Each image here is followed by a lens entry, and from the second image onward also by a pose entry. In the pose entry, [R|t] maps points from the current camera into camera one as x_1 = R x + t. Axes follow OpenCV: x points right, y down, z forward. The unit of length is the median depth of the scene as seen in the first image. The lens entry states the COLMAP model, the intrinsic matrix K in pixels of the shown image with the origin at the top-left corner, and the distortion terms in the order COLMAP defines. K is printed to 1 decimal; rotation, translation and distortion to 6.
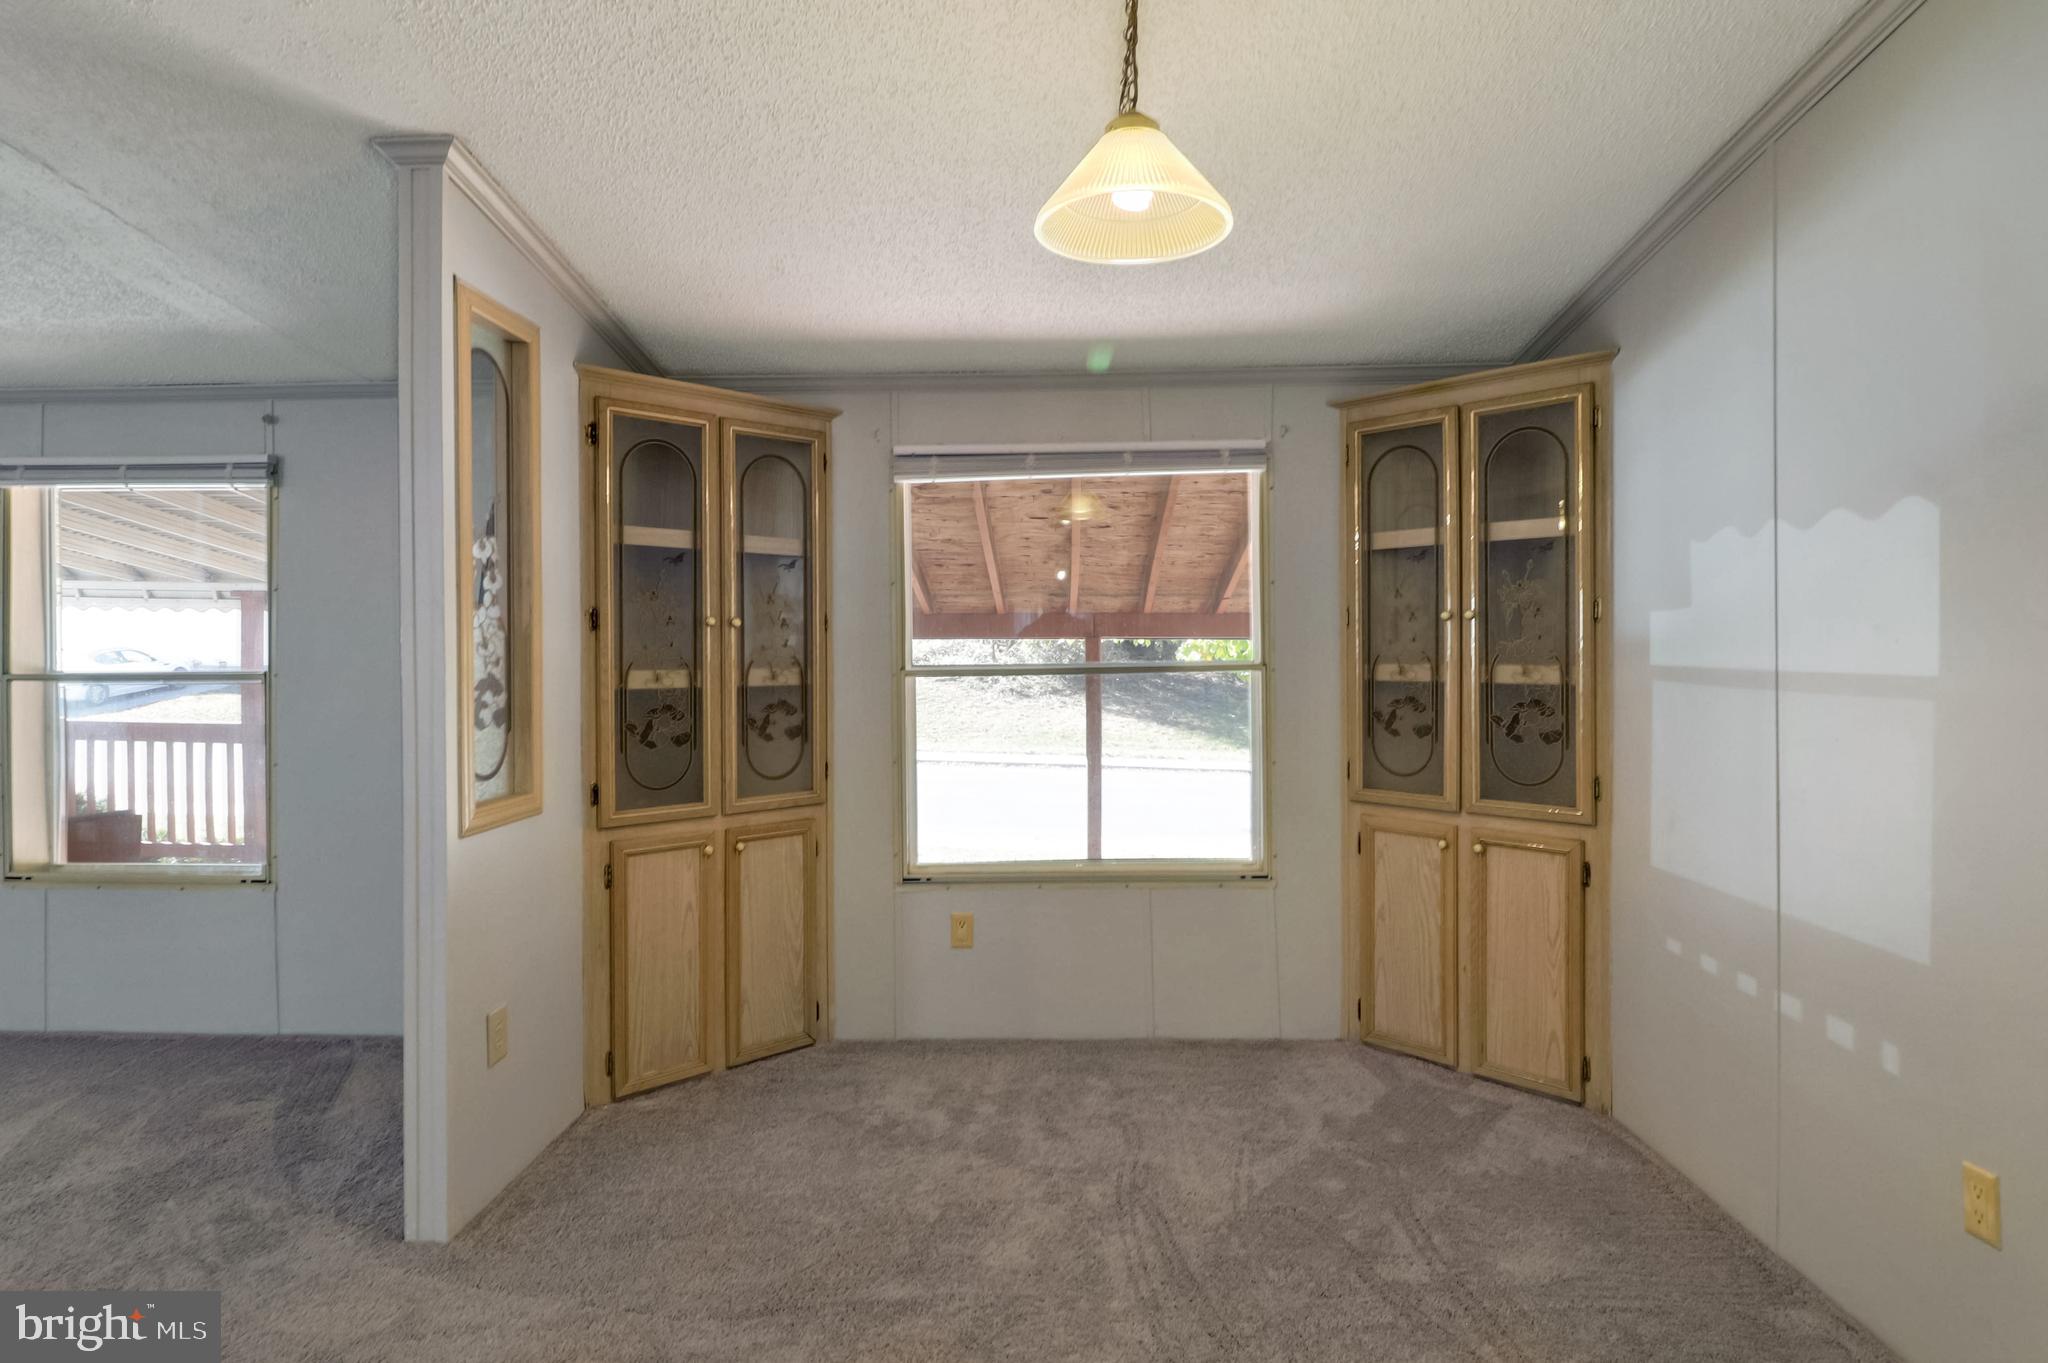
lens RADIAL K [[1092.3, 0, 1030.7], [0, 1092.3, 651.4], [0, 0, 1]] dist [0.001698, -0.012663]
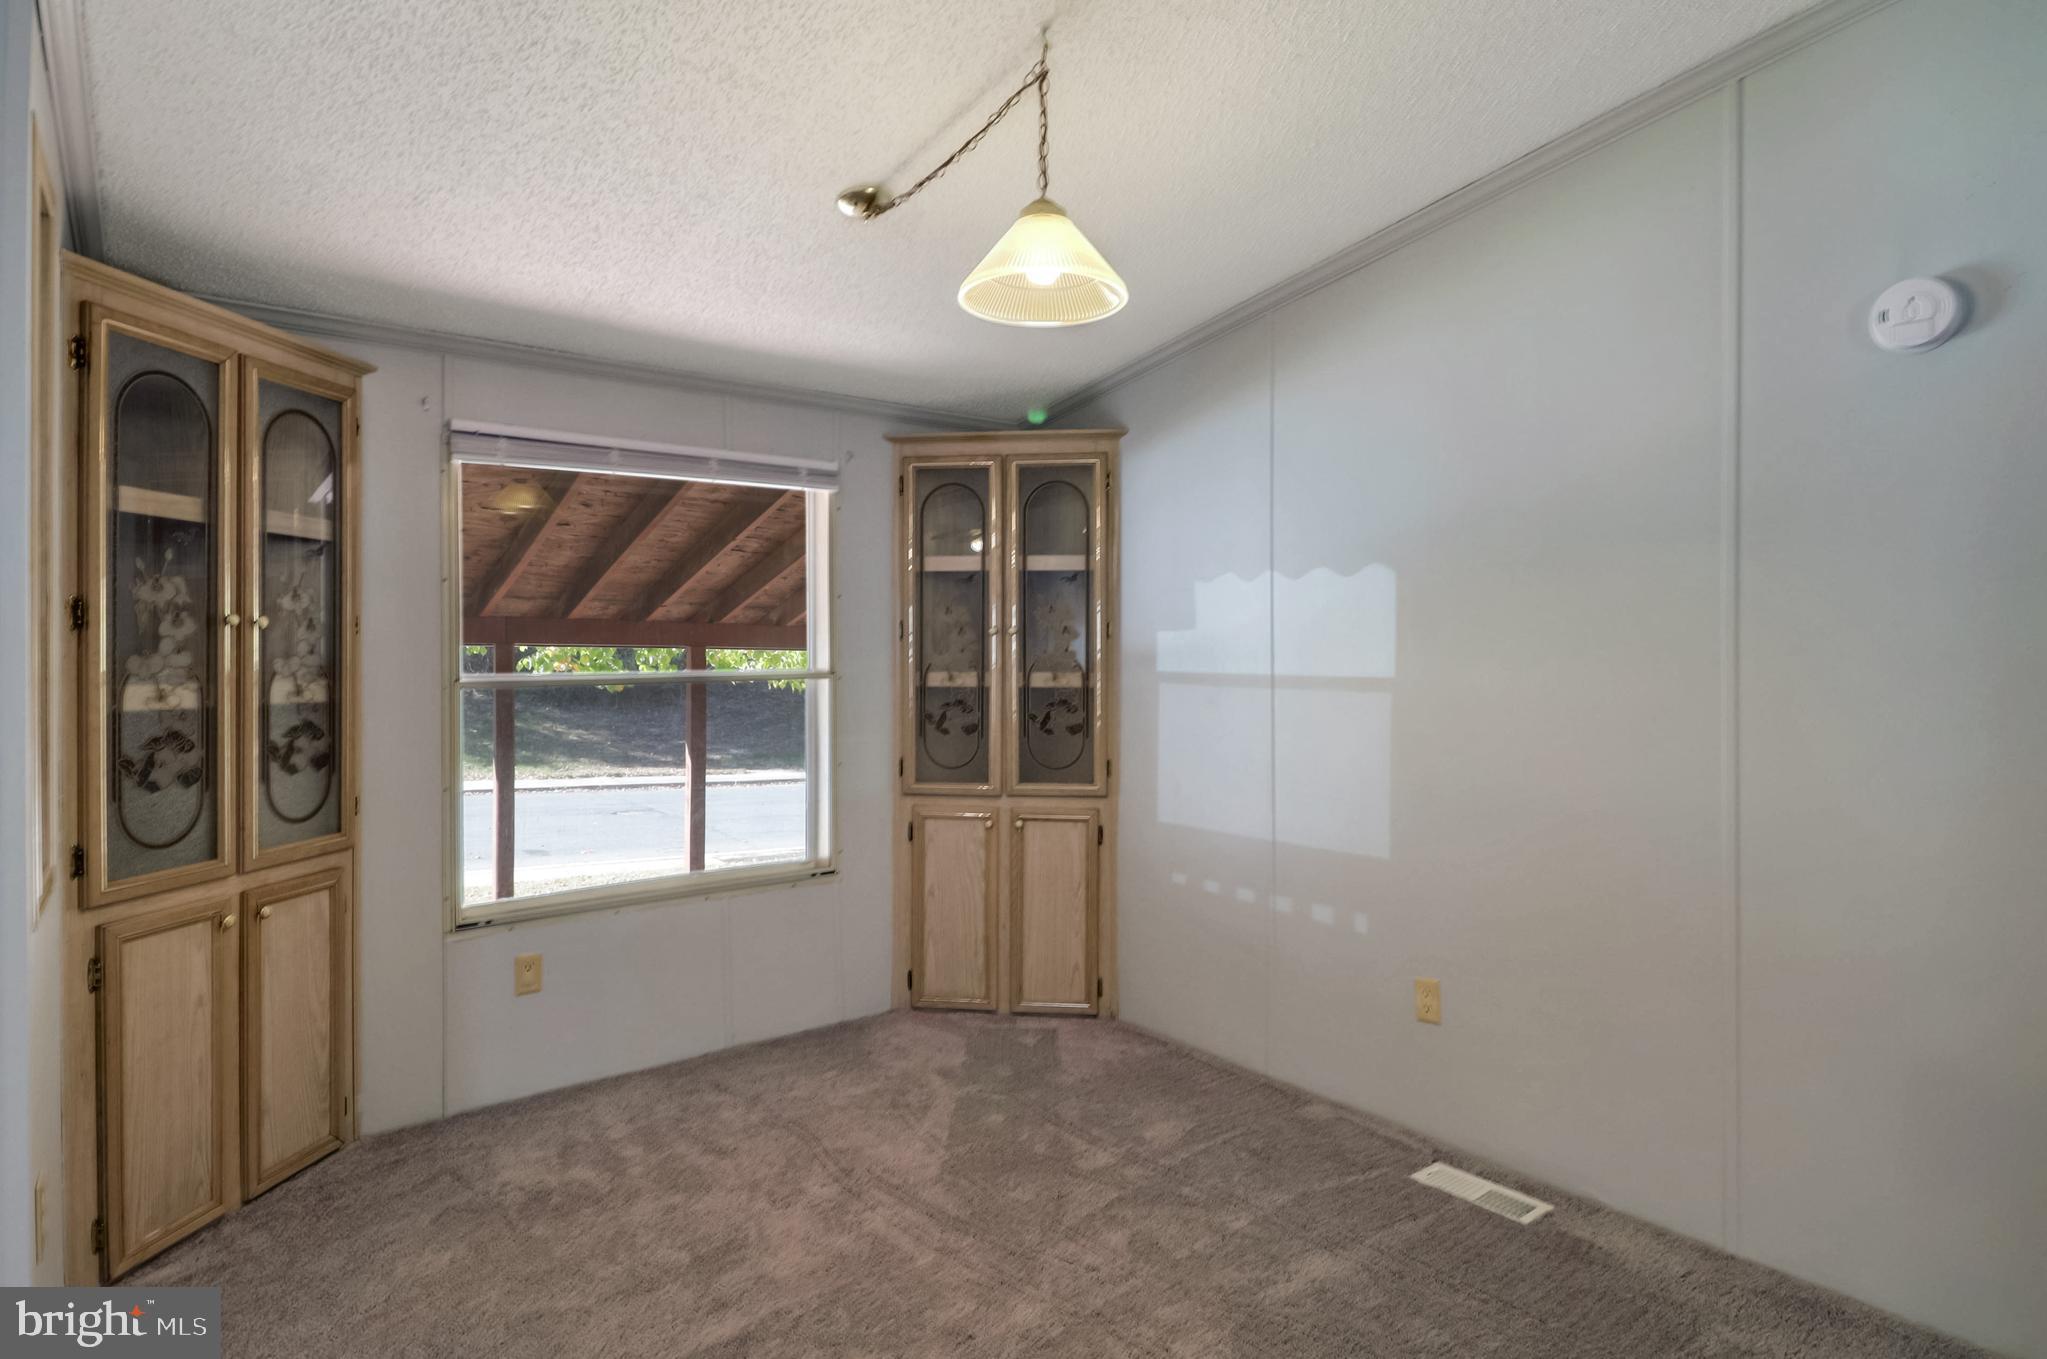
lens RADIAL K [[1091.7, 0, 1030.2], [0, 1091.7, 649.4], [0, 0, 1]] dist [0.001698, -0.012663]
pose [[0.768655, 0.008434, 0.639607, -0.352004], [-0.002179, 0.999942, -0.010567, -0.000087], [-0.639659, 0.006729, 0.768629, 0.060624]]
